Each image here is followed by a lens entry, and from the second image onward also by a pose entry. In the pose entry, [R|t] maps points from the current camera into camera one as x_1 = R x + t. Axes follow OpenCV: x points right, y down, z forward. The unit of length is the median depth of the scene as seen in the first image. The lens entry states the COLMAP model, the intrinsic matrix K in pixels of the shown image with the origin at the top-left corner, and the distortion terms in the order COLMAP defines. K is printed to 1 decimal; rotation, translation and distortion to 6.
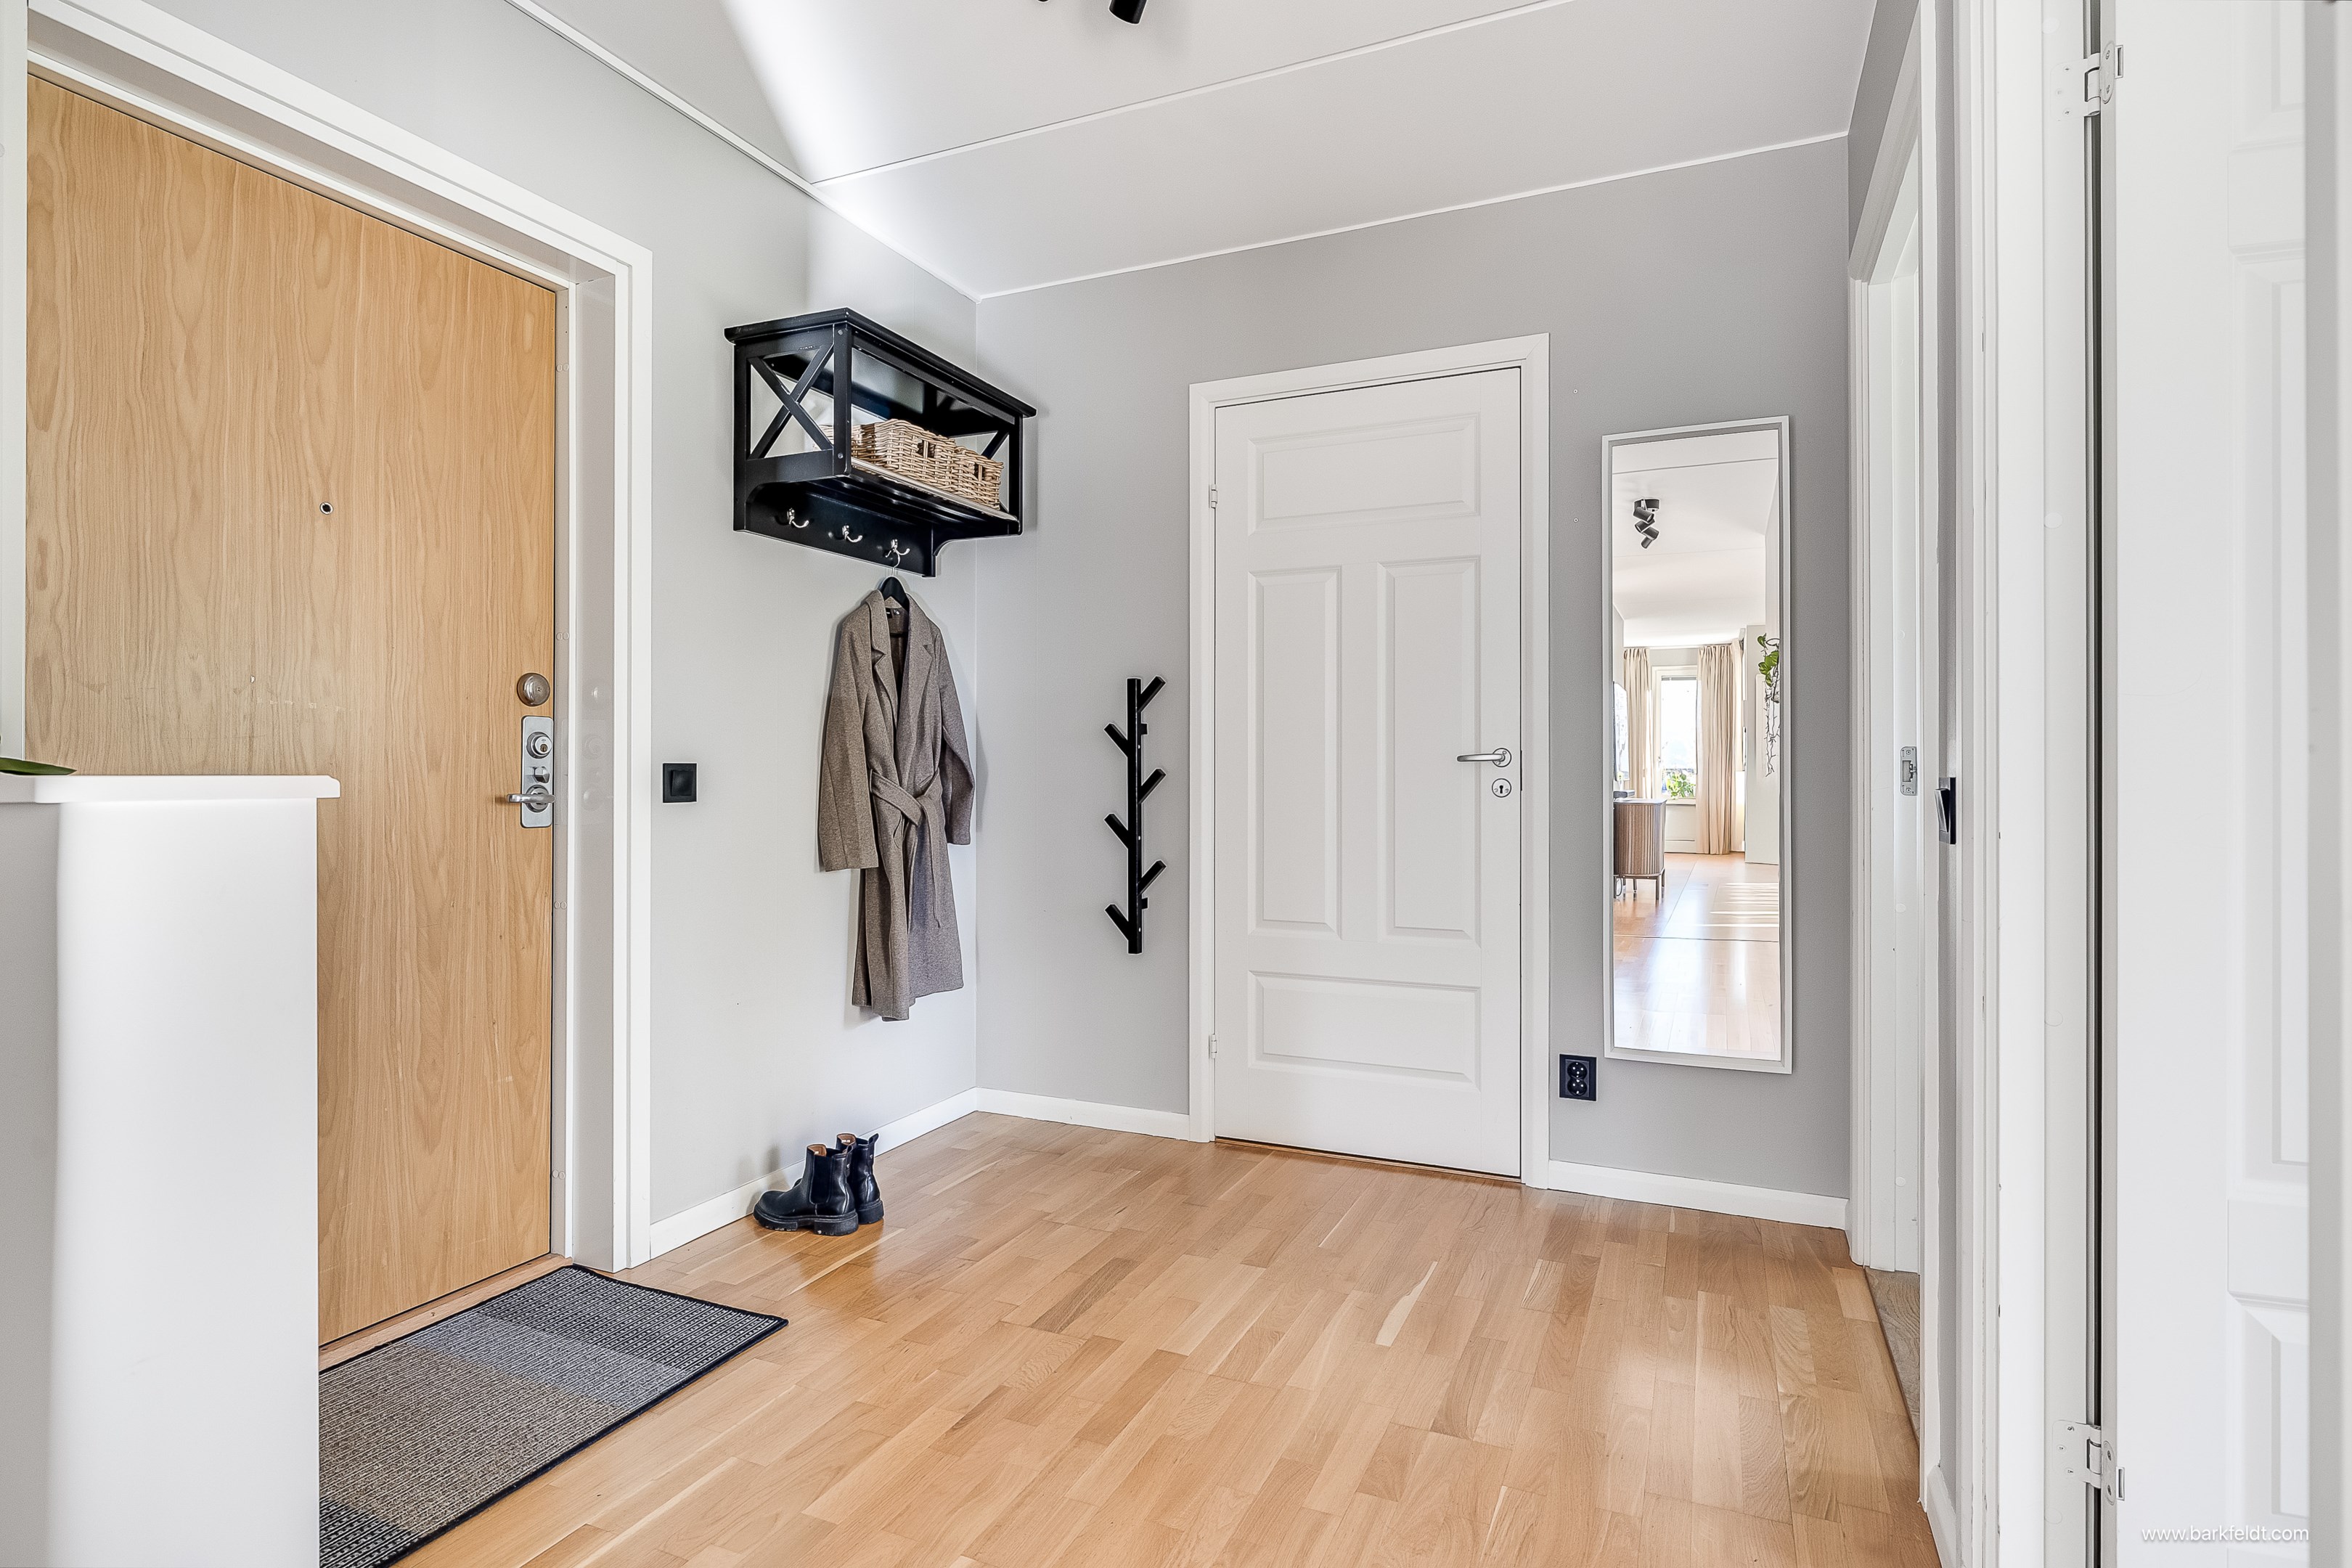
lens RADIAL K [[1221.4, 0, 1178.2], [0, 1221.4, 770.9], [0, 0, 1]] dist [0.006861, 0.000966]
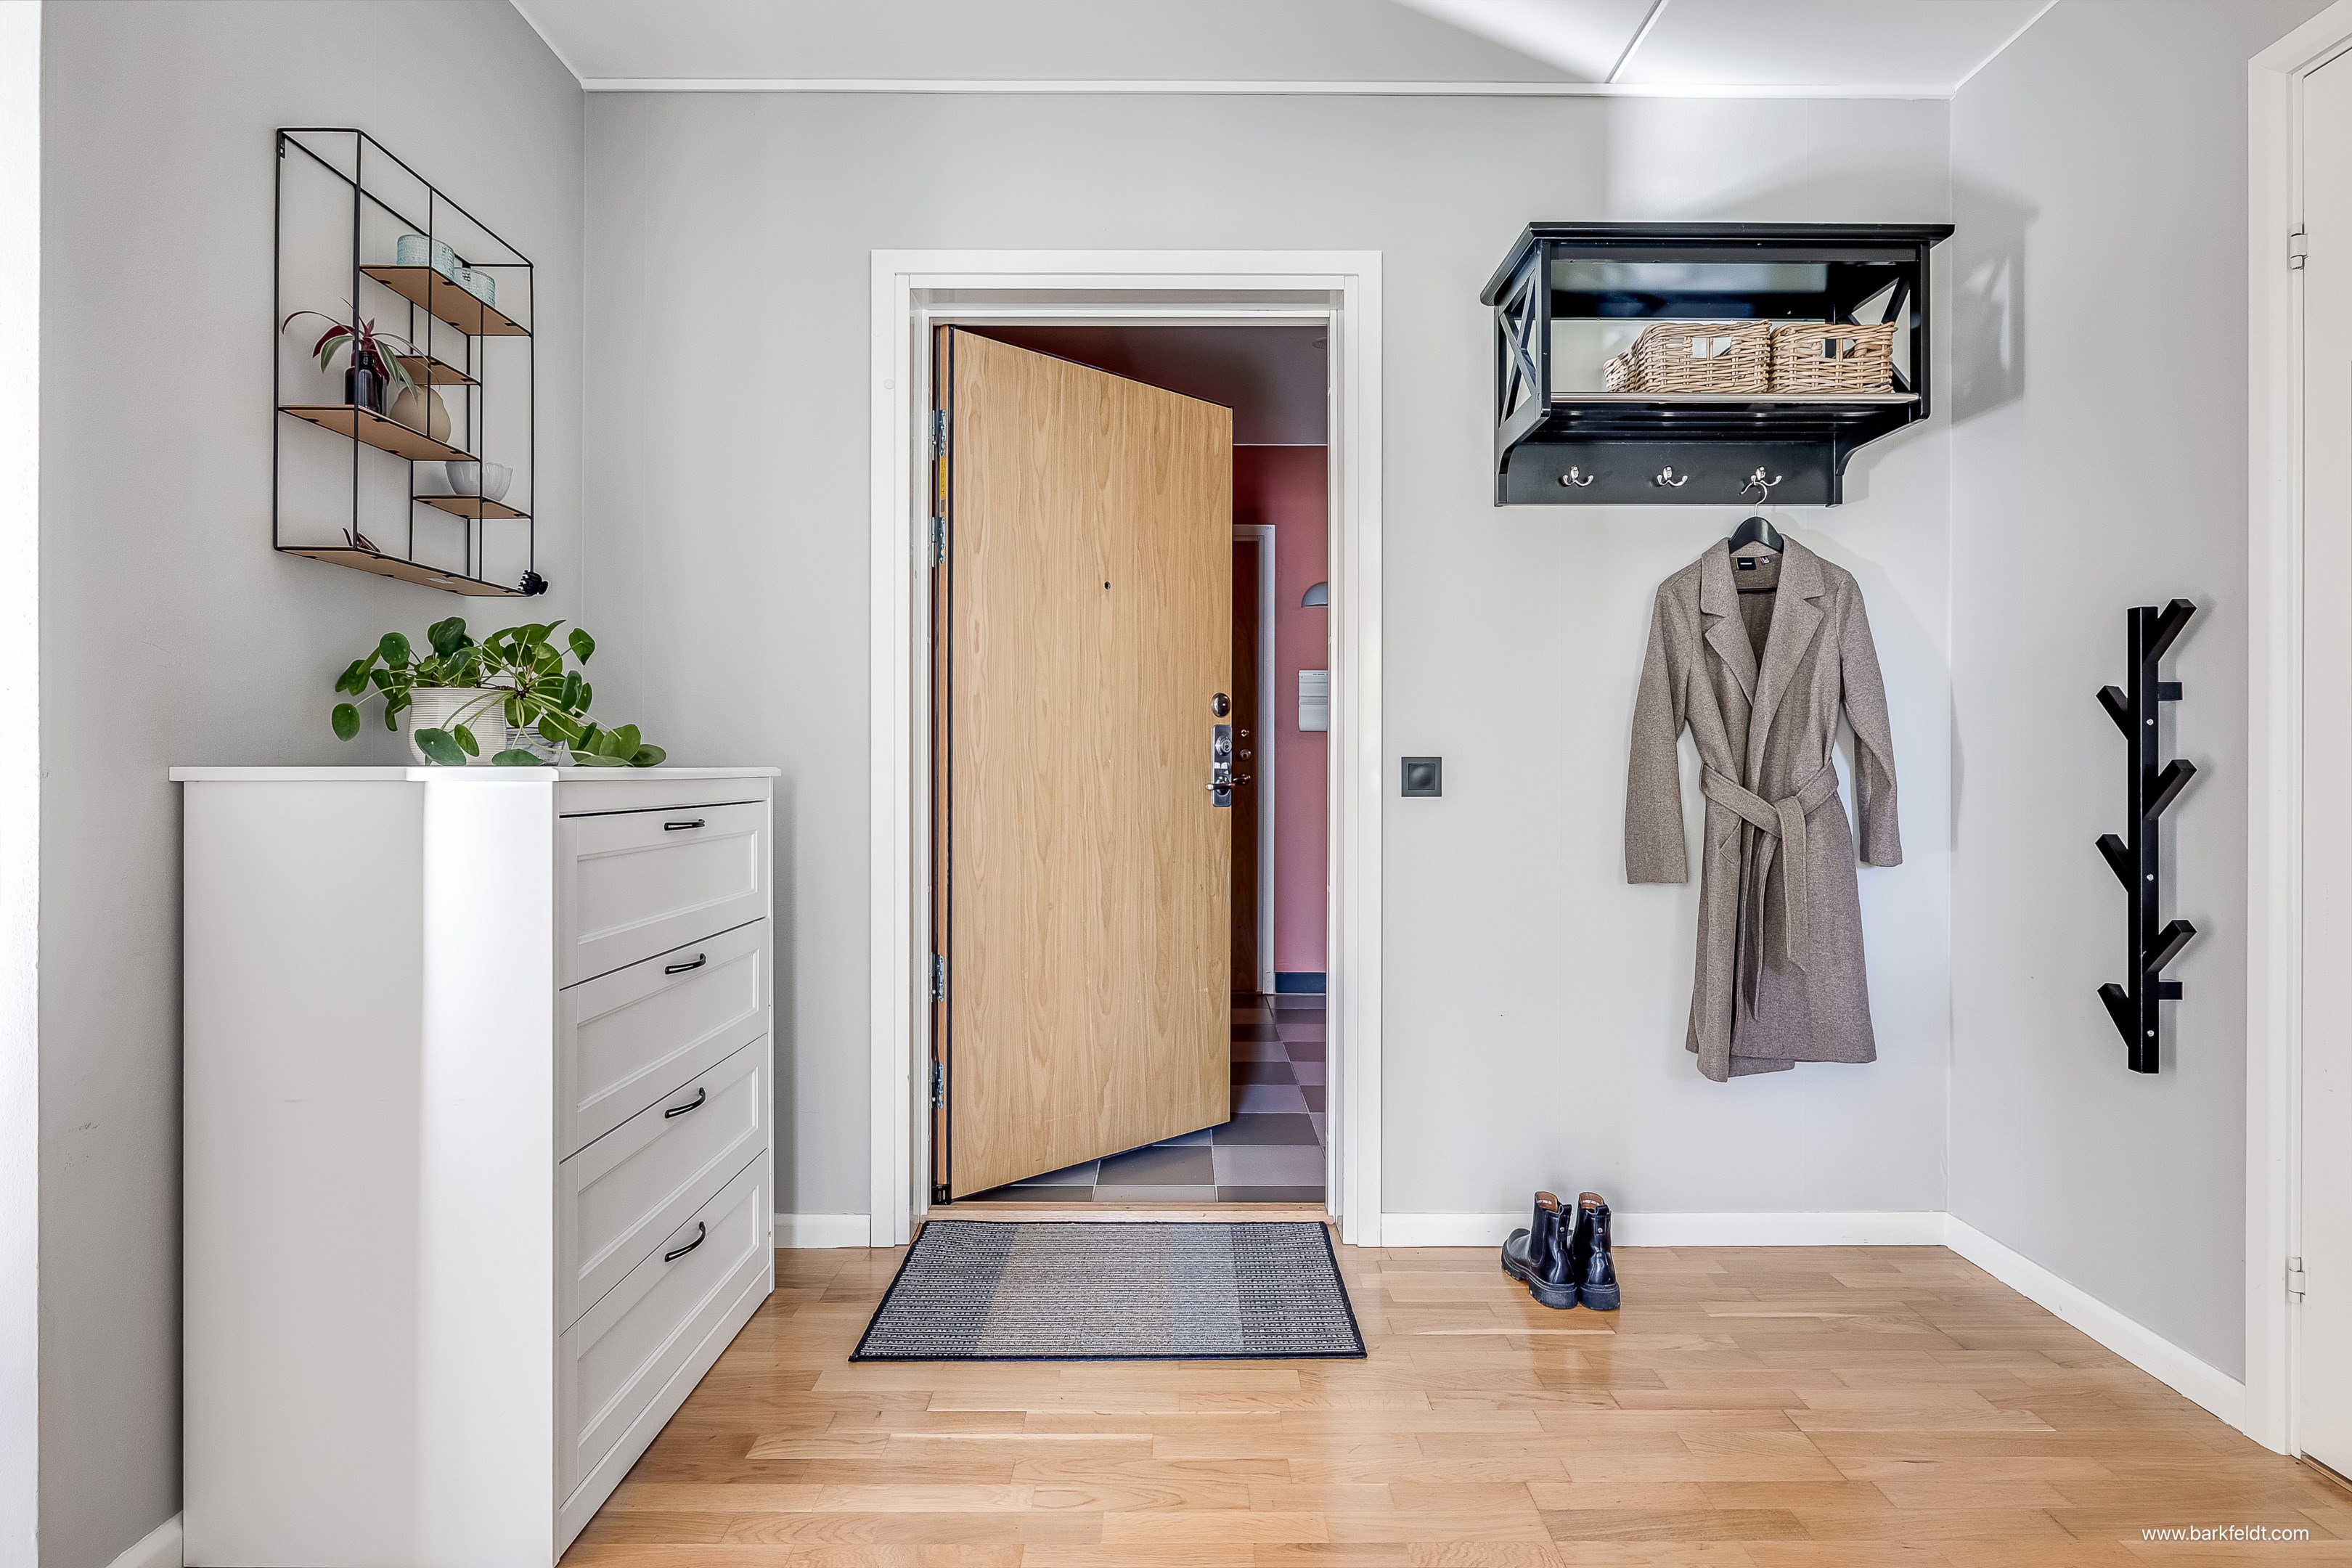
lens RADIAL K [[1168.3, 0, 1175.0], [0, 1168.3, 768.7], [0, 0, 1]] dist [-0.003226, -0.000201]
pose [[0.398830, -0.004611, -0.917013, 0.315293], [-0.000280, 0.999987, -0.005150, 0.007056], [0.917025, 0.002310, 0.398824, 0.370621]]
